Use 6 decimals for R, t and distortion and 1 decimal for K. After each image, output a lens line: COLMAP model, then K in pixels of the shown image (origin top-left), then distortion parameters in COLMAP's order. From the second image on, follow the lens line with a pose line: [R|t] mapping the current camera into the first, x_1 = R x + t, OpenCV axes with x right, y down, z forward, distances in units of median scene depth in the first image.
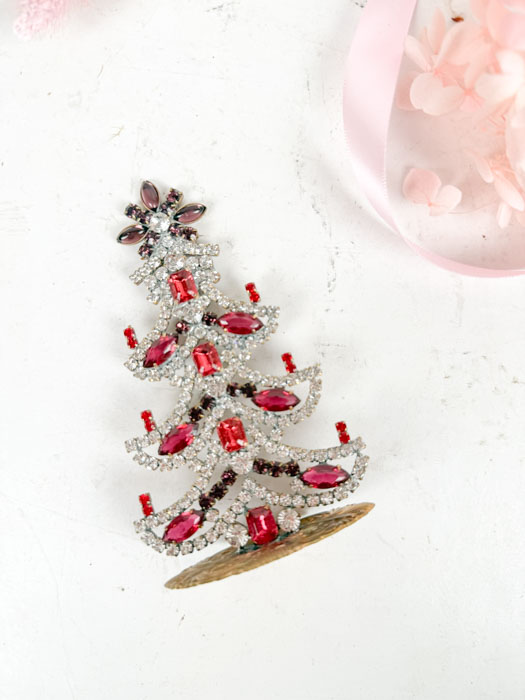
lens RADIAL K [[504.6, 0, 261.1], [0, 504.6, 354.2], [0, 0, 1]] dist [-0.056460, 0.028643]
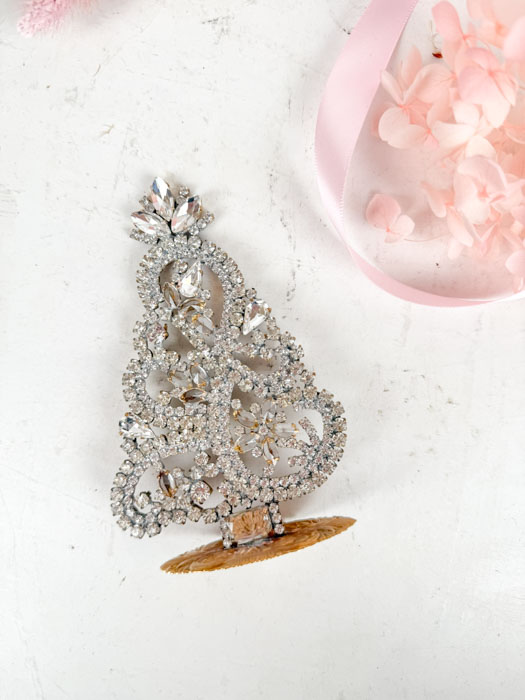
lens RADIAL K [[500.4, 0, 262.5], [0, 500.4, 350.0], [0, 0, 1]] dist [-0.036769, 0.007461]
pose [[0.993786, 0.110769, -0.010927, 0.106820], [-0.110236, 0.993057, 0.041062, -0.056877], [0.015400, -0.039602, 0.999097, -0.078648]]
